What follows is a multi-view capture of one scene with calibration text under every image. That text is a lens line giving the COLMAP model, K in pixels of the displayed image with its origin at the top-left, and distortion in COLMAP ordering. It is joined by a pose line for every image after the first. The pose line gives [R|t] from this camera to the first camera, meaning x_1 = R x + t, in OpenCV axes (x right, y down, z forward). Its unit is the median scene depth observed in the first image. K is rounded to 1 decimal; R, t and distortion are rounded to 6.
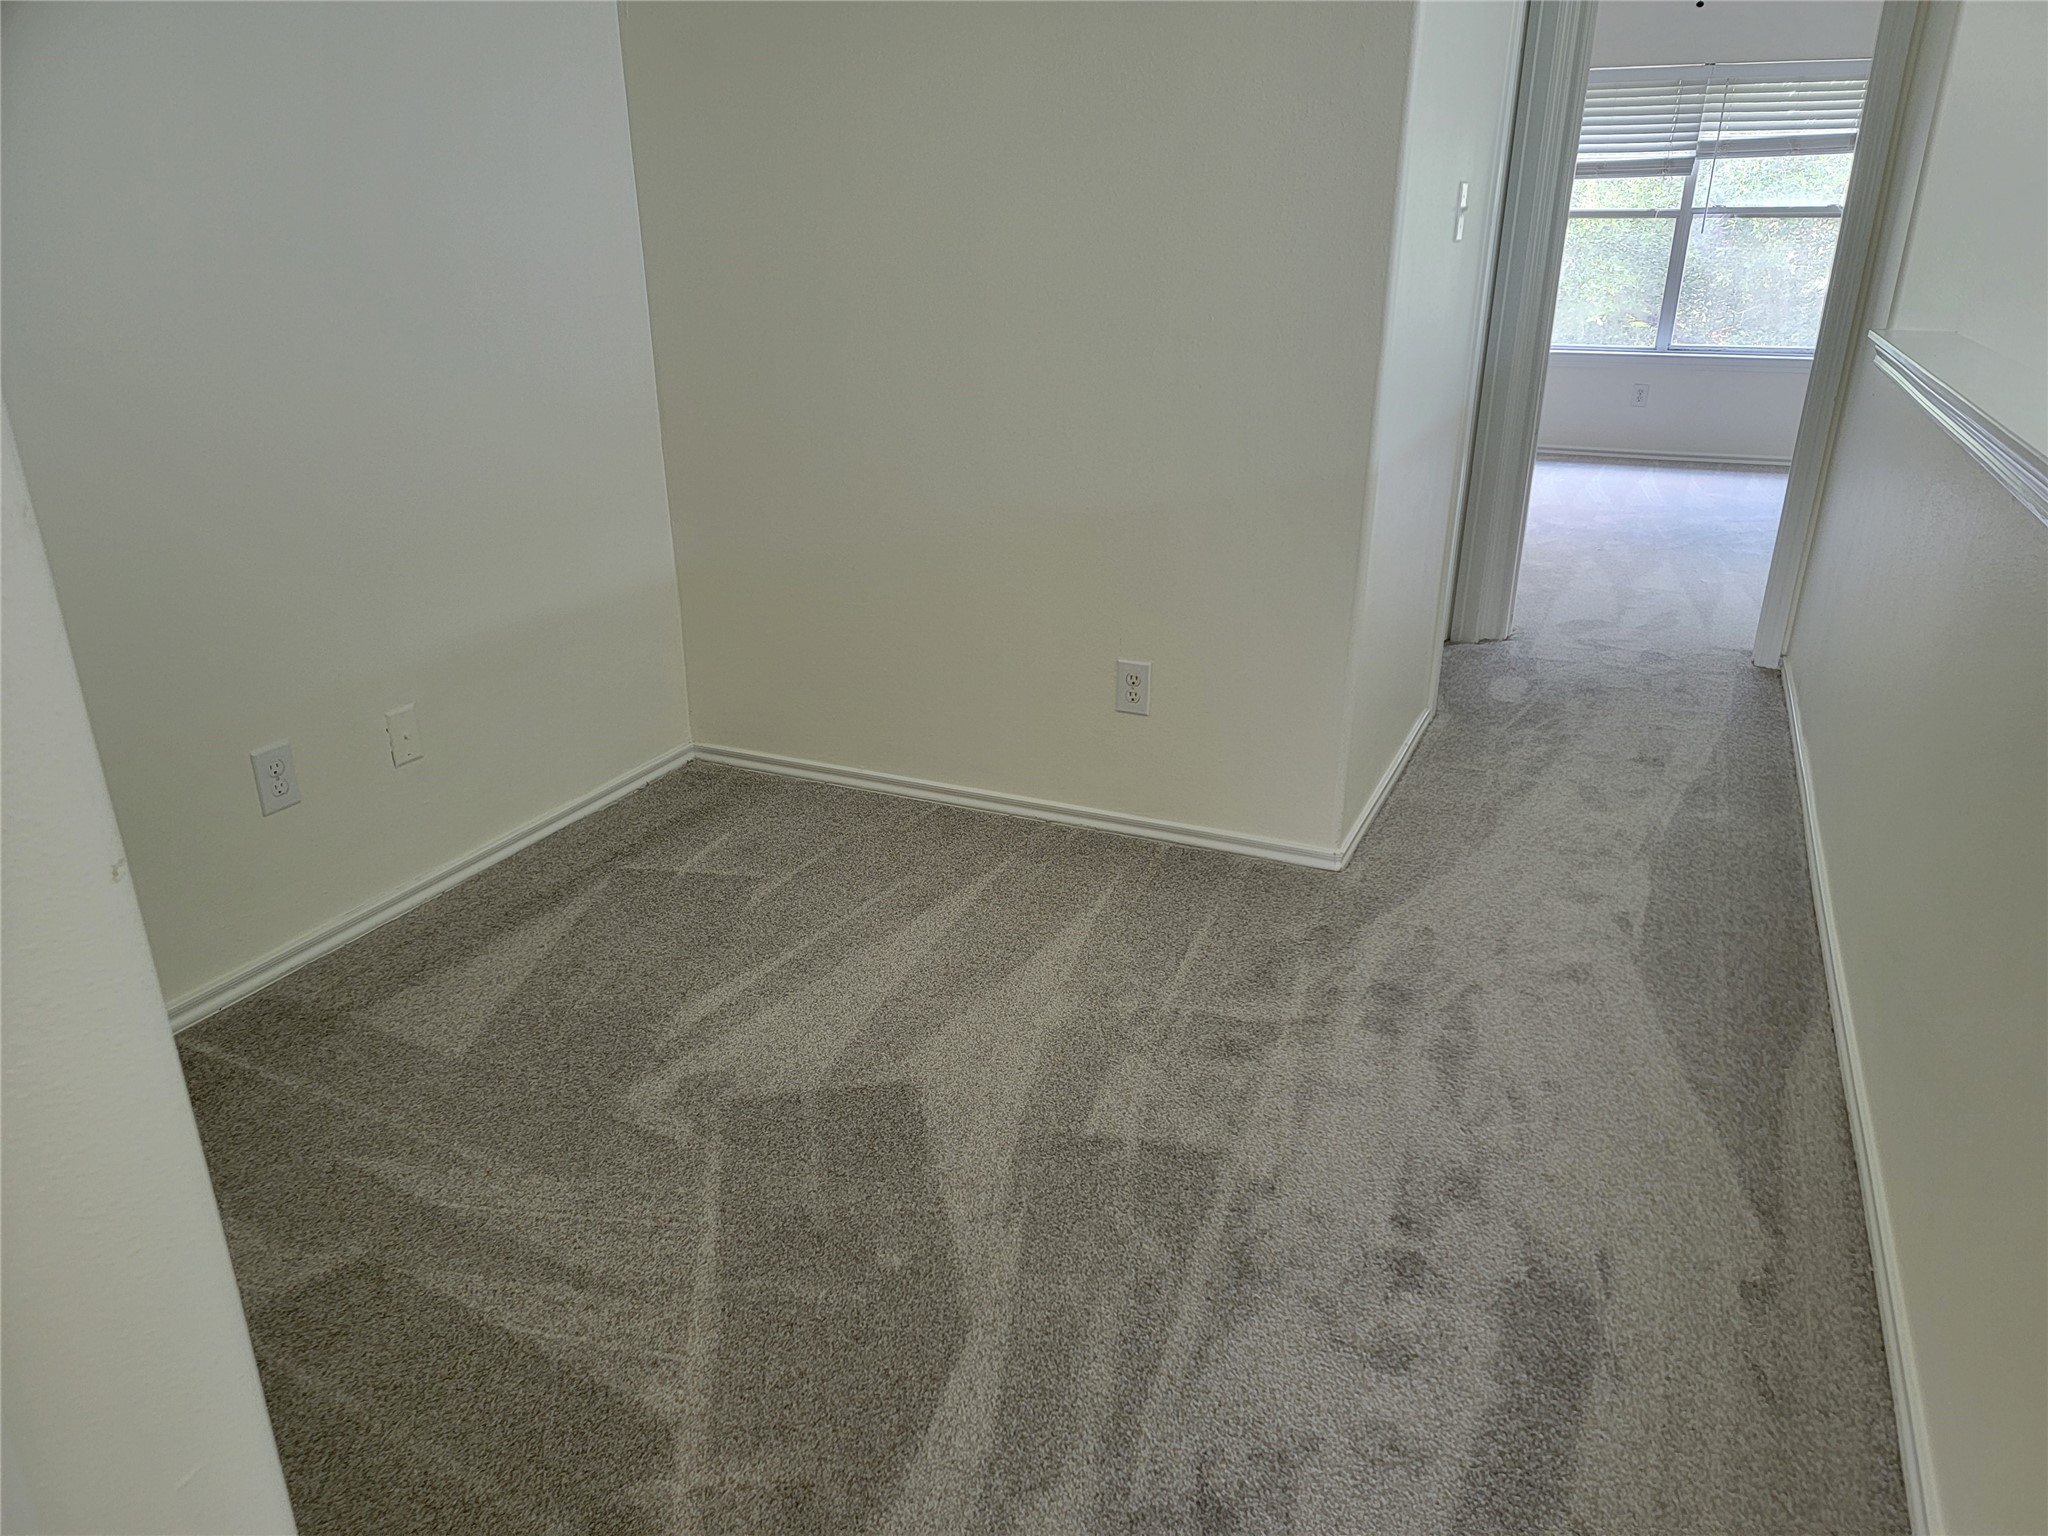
lens RADIAL K [[1417.7, 0, 1049.6], [0, 1417.7, 792.0], [0, 0, 1]] dist [0.088028, -0.072412]
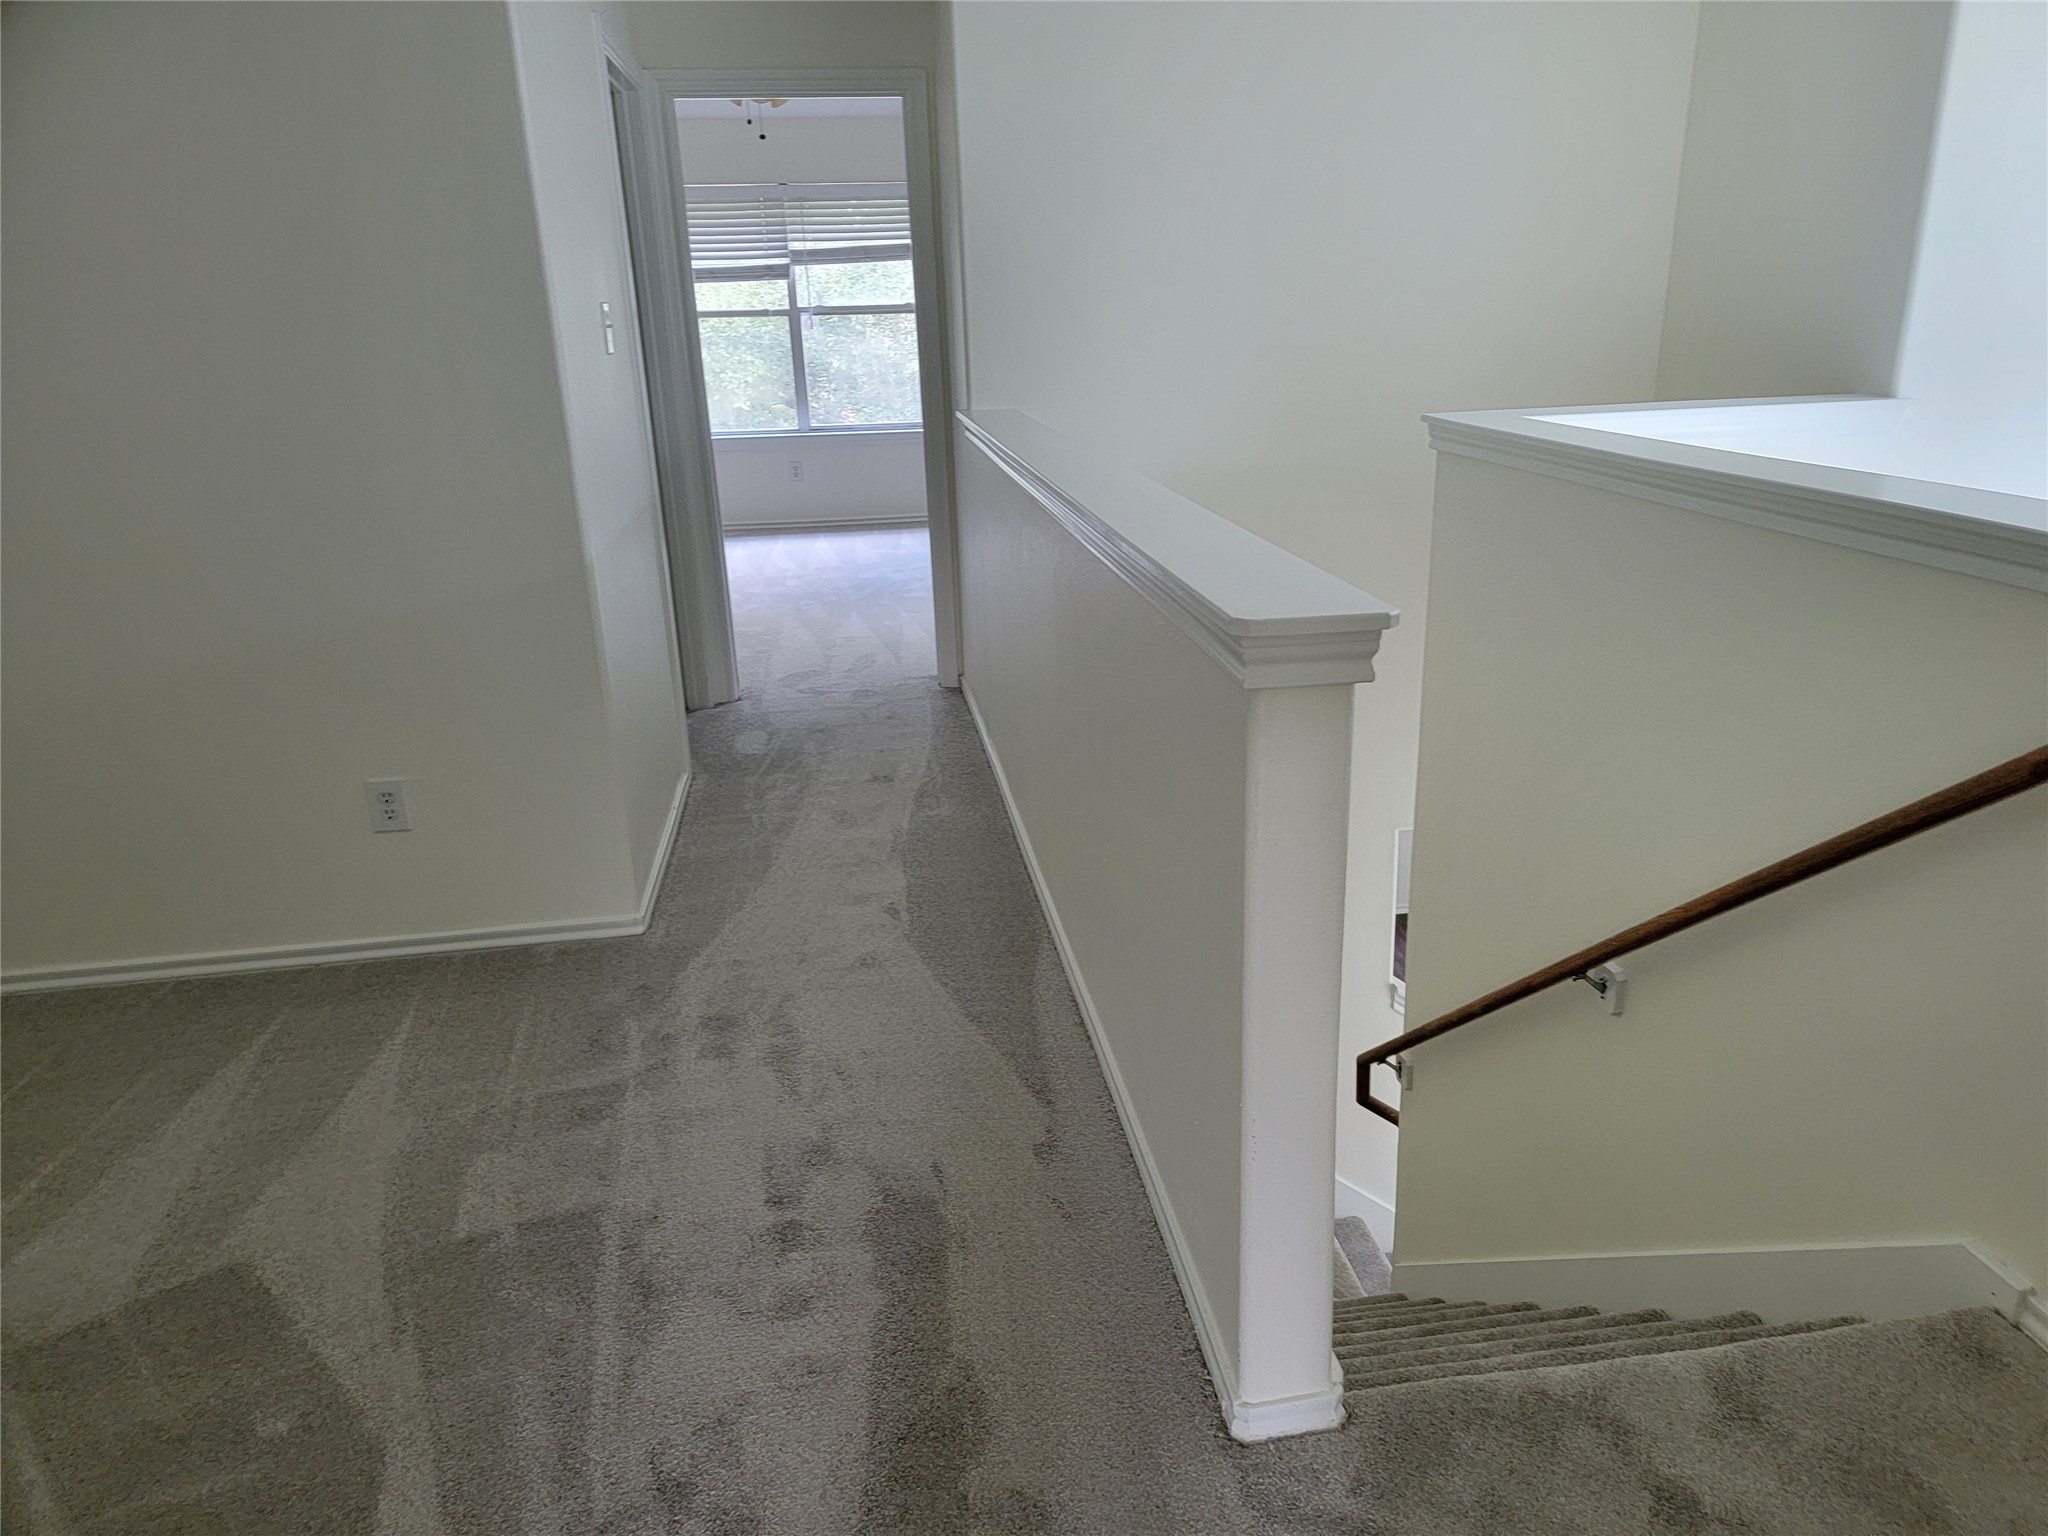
lens RADIAL K [[1417.7, 0, 1049.6], [0, 1417.7, 792.0], [0, 0, 1]] dist [0.088028, -0.072412]
pose [[0.849050, -0.202396, 0.488007, -0.040197], [0.229185, 0.973370, 0.004954, 0.018753], [-0.476014, 0.107637, 0.872826, -0.091052]]
